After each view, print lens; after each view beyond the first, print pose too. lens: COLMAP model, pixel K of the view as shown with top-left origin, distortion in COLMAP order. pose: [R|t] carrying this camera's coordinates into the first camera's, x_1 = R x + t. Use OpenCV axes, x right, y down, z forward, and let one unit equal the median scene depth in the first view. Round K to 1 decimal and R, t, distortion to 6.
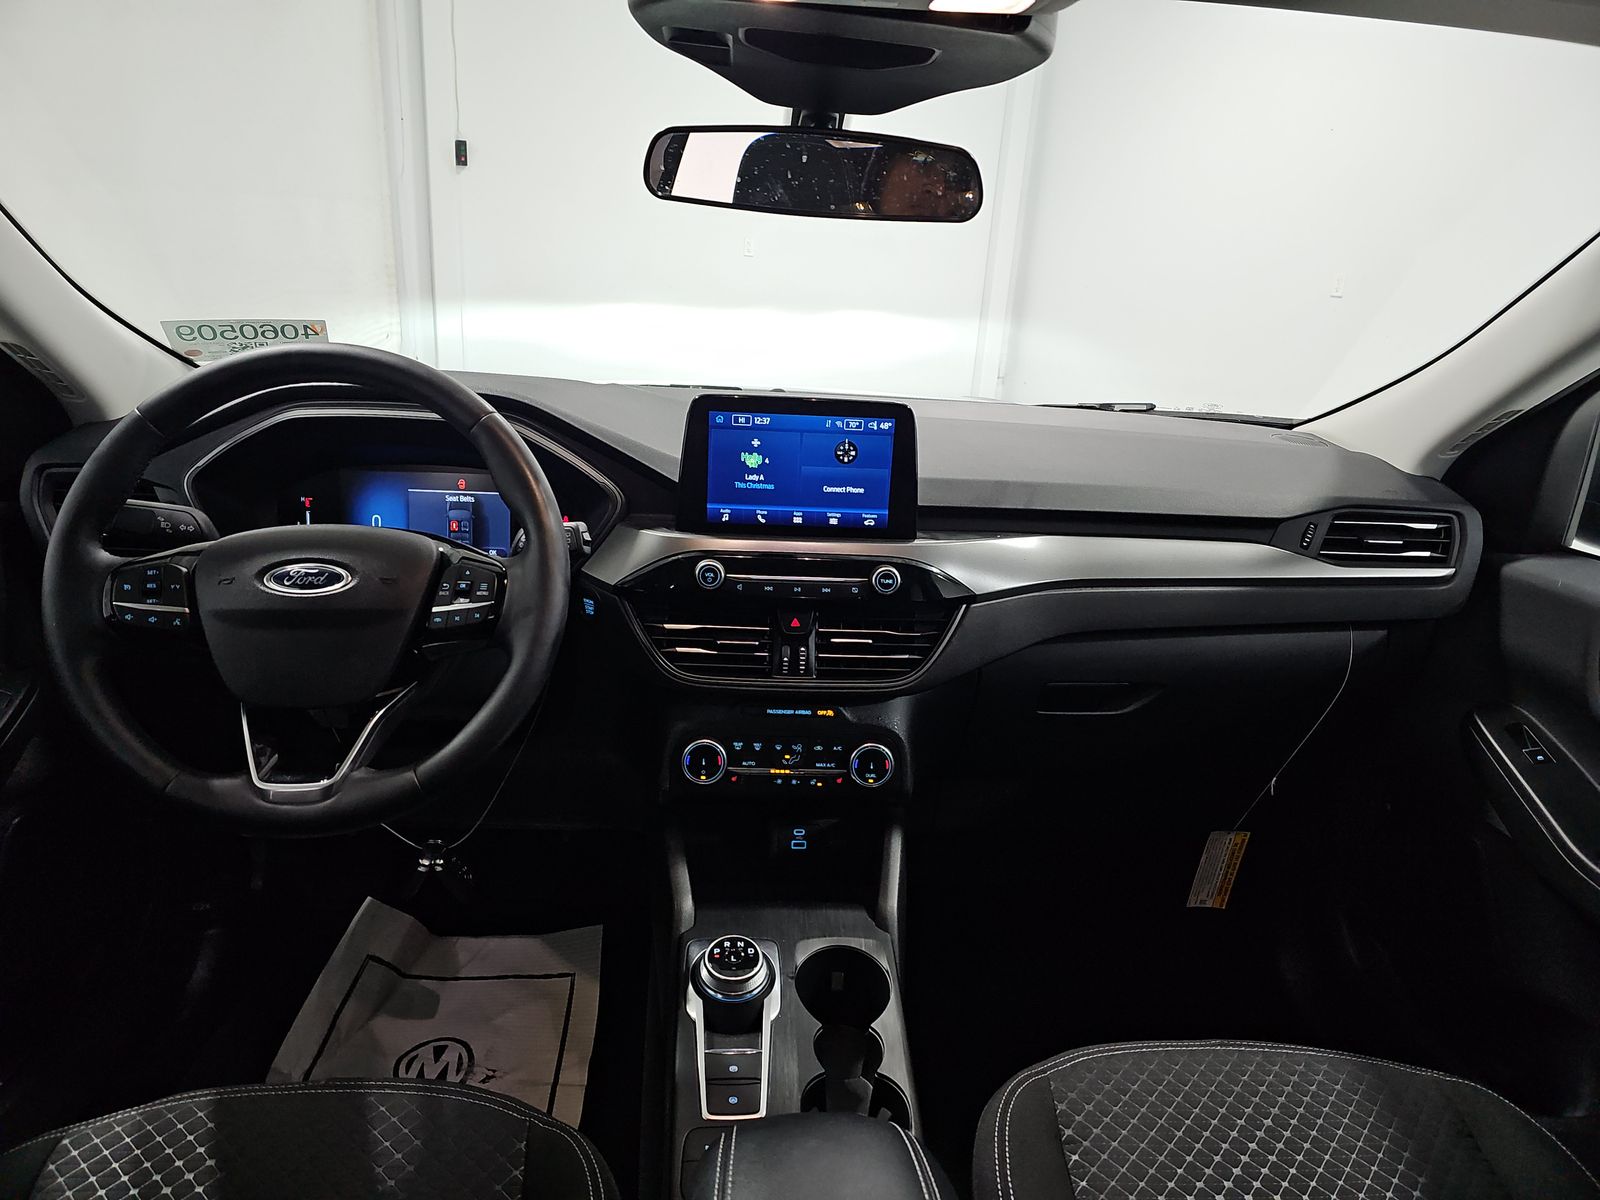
lens RADIAL K [[1048.0, 0, 807.3], [0, 1048.0, 594.8], [0, 0, 1]] dist [0.046809, -0.033120]
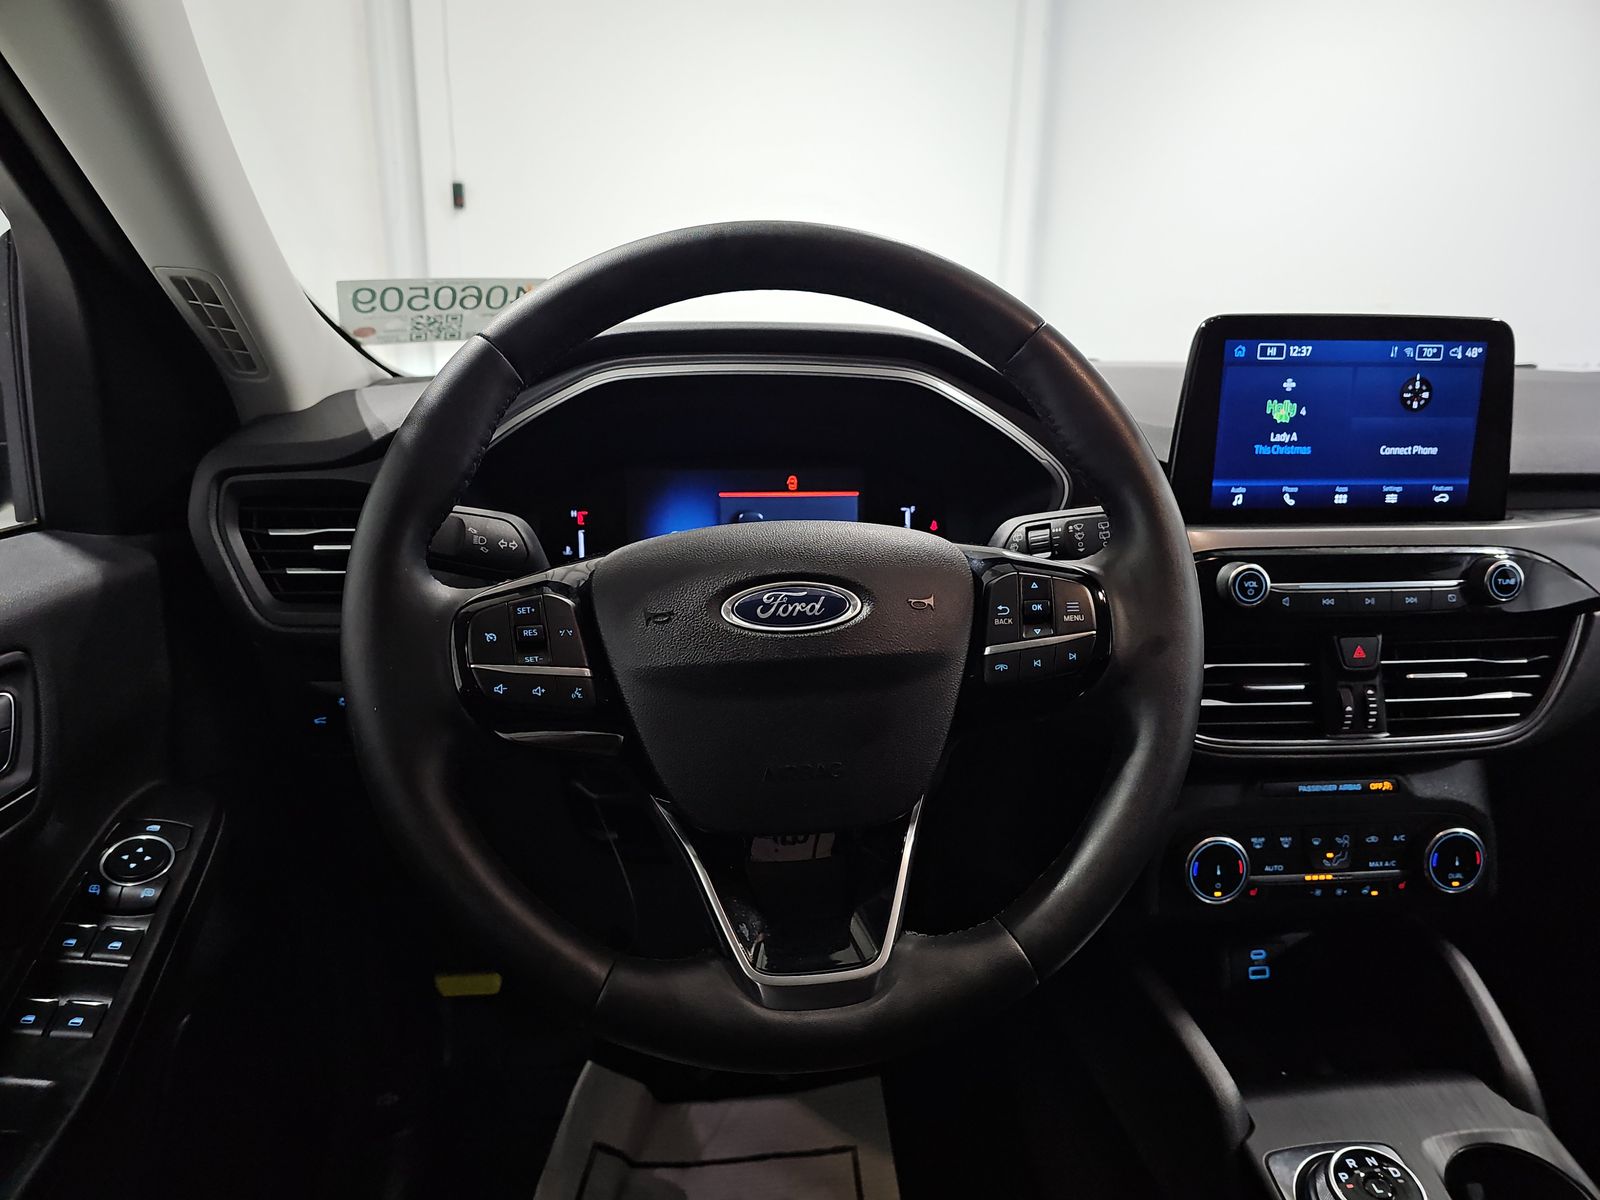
lens RADIAL K [[1048.0, 0, 783.9], [0, 1048.0, 604.1], [0, 0, 1]] dist [0.046809, -0.033120]
pose [[0.998392, -0.050890, 0.024962, -0.384583], [0.051933, 0.997721, -0.043076, 0.006081], [-0.022713, 0.044303, 0.998760, 0.333248]]
